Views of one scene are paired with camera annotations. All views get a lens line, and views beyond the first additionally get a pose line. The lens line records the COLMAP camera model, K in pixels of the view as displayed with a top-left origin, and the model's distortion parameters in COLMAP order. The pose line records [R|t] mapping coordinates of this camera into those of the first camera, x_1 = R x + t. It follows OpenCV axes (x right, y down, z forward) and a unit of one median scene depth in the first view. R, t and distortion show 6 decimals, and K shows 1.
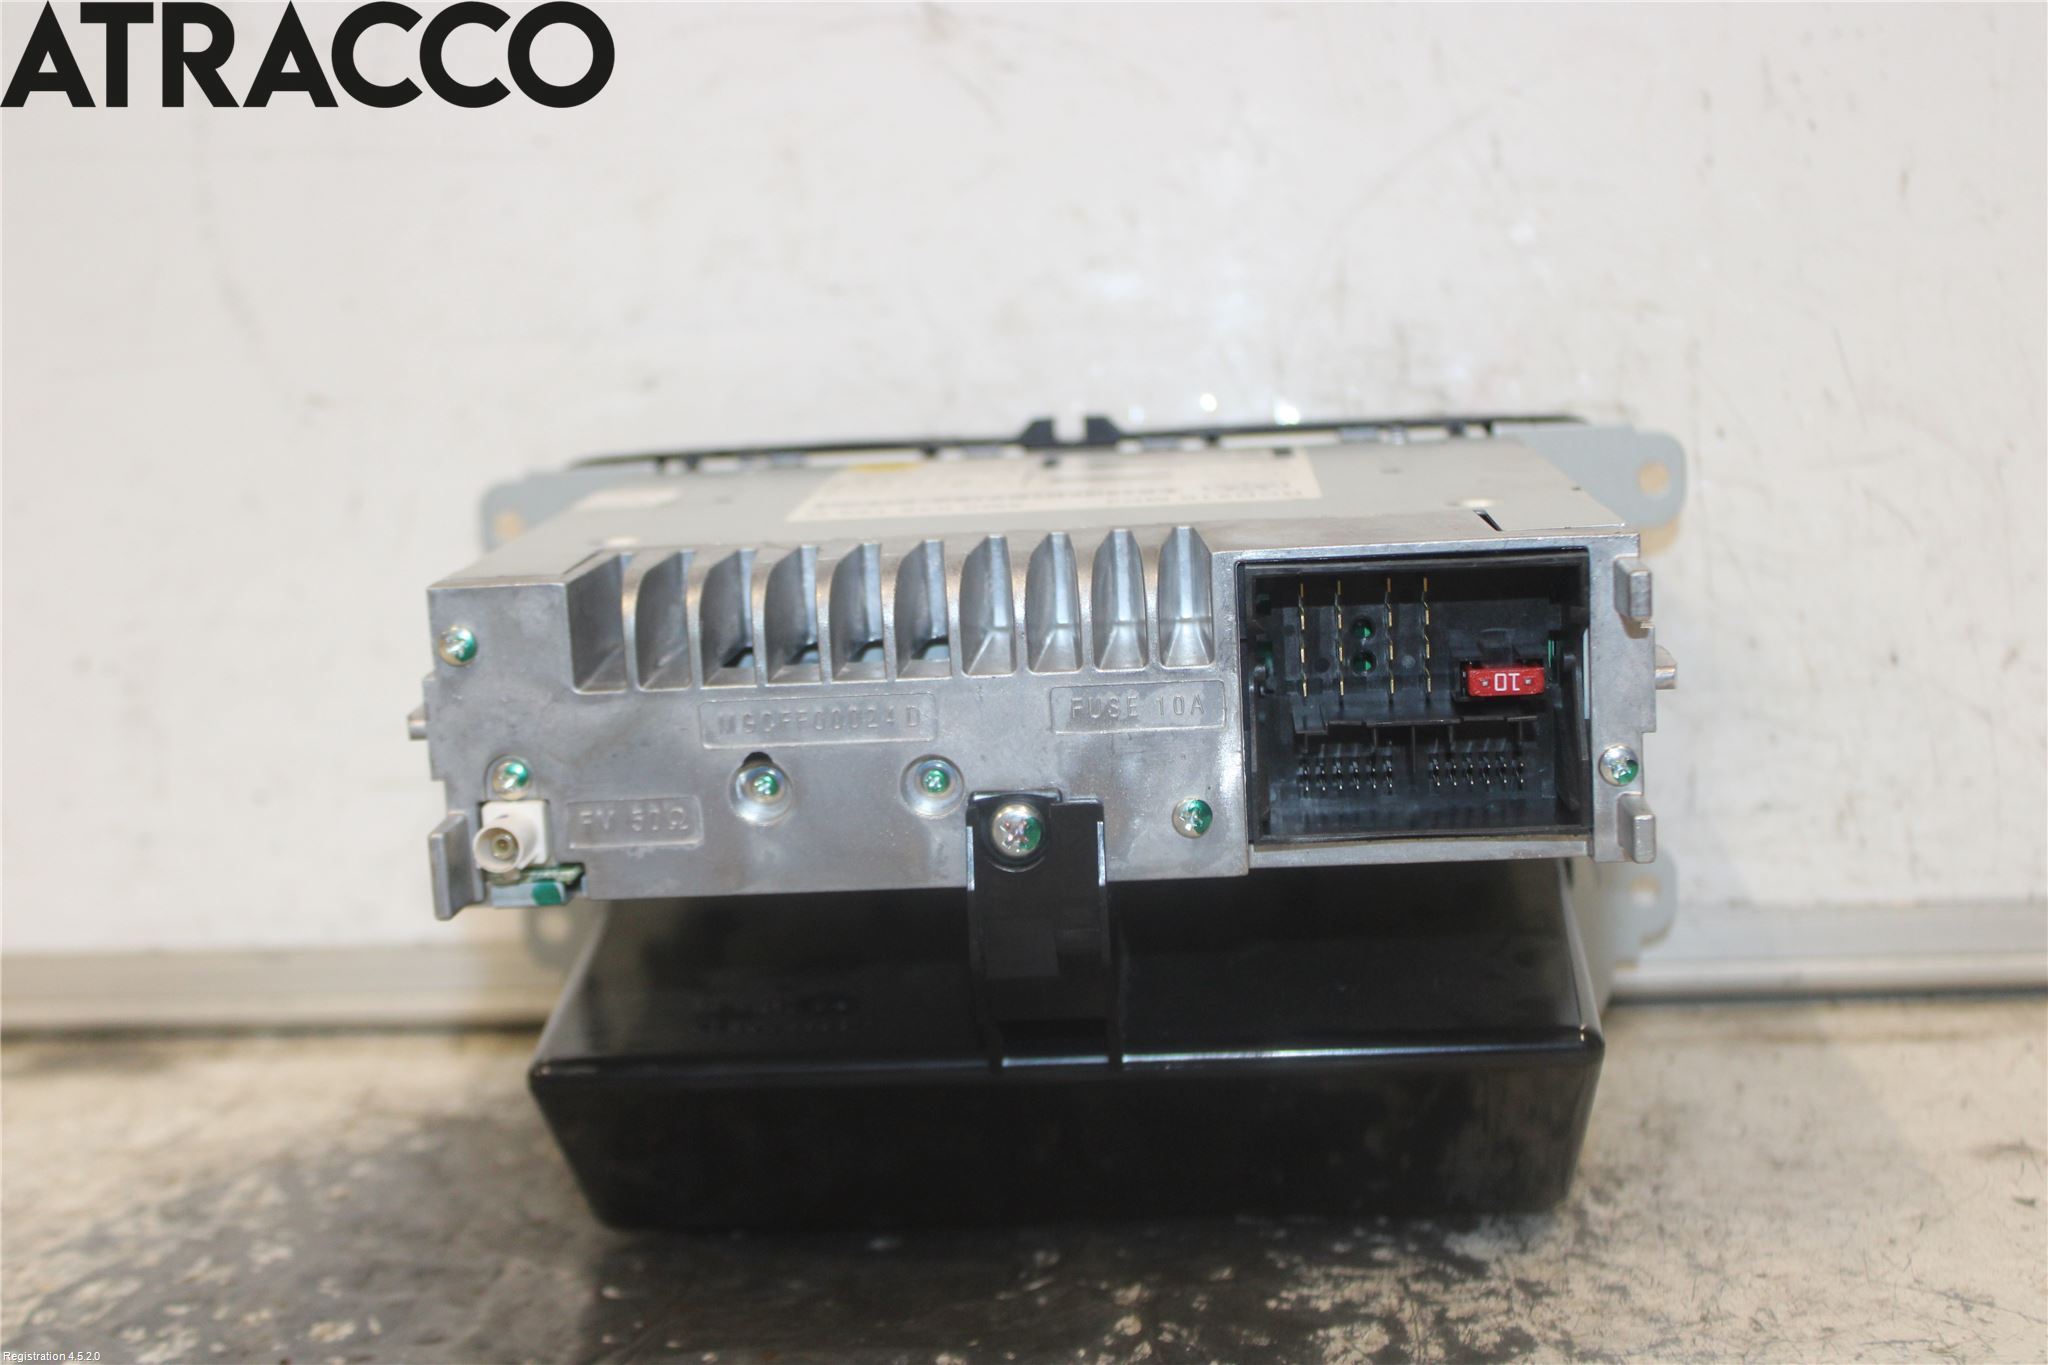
lens RADIAL K [[2535.3, 0, 1005.0], [0, 2535.3, 663.9], [0, 0, 1]] dist [-0.097641, 0.162475]
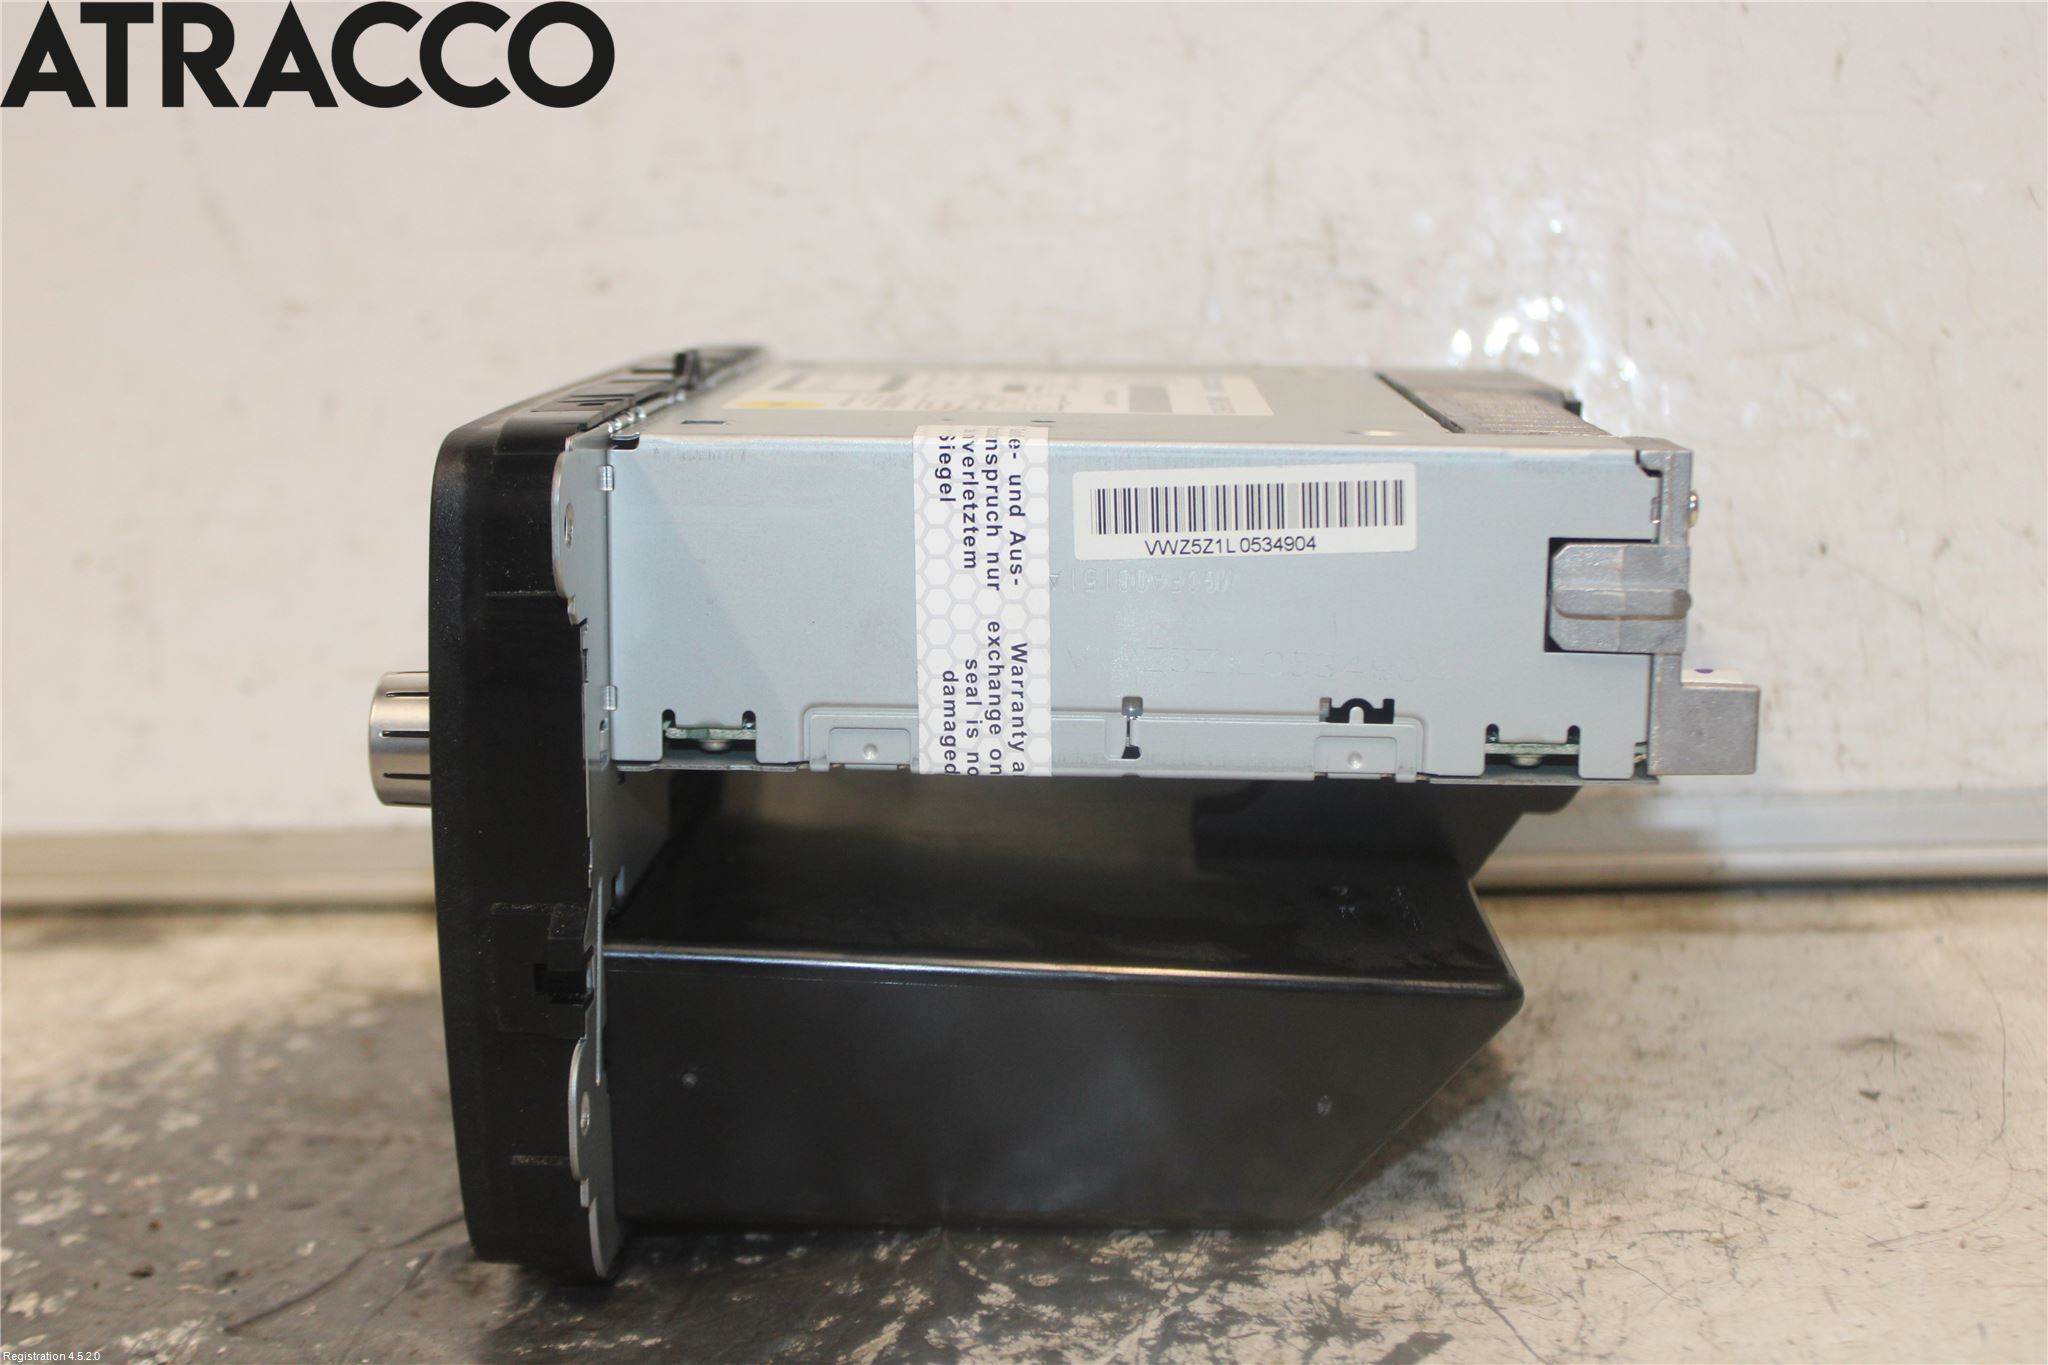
lens RADIAL K [[2535.3, 0, 1005.0], [0, 2535.3, 663.9], [0, 0, 1]] dist [-0.097641, 0.162475]
pose [[0.996680, -0.001963, -0.081389, 0.141711], [0.006375, 0.998521, 0.053990, -0.015359], [0.081163, -0.054329, 0.995219, -0.026572]]
